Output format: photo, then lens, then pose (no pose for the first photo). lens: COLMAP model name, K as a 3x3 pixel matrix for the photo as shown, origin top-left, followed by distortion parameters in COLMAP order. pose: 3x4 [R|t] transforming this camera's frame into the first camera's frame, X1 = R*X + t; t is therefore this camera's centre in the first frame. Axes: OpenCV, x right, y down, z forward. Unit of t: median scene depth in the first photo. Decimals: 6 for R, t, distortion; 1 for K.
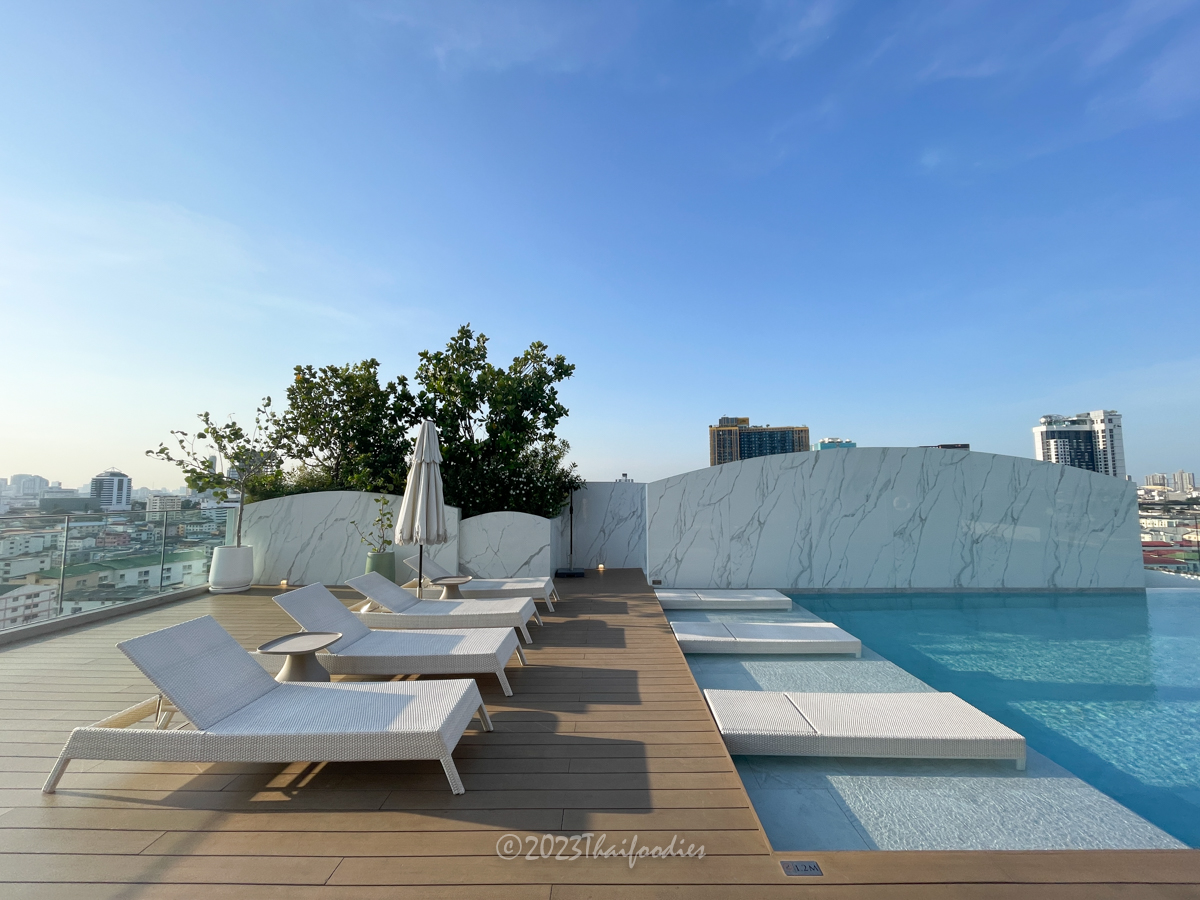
lens RADIAL K [[483.5, 0, 601.0], [0, 483.5, 453.1], [0, 0, 1]] dist [-0.001295, -0.000168]
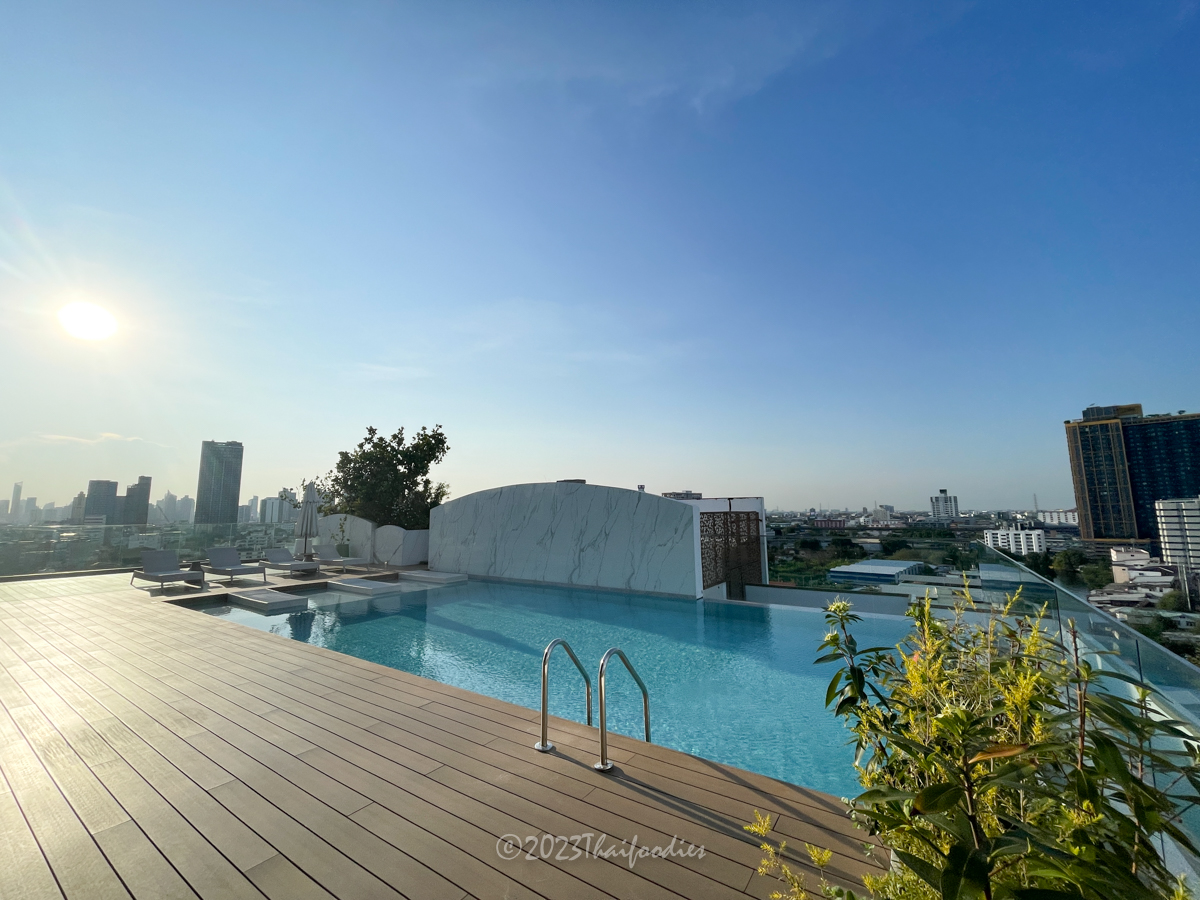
lens RADIAL K [[483.5, 0, 598.3], [0, 483.5, 448.5], [0, 0, 1]] dist [-0.001295, -0.000168]
pose [[0.837132, -0.074638, -0.541884, 1.395468], [0.046518, 0.996772, -0.065430, -0.010217], [0.545019, 0.029566, 0.837902, -0.108420]]
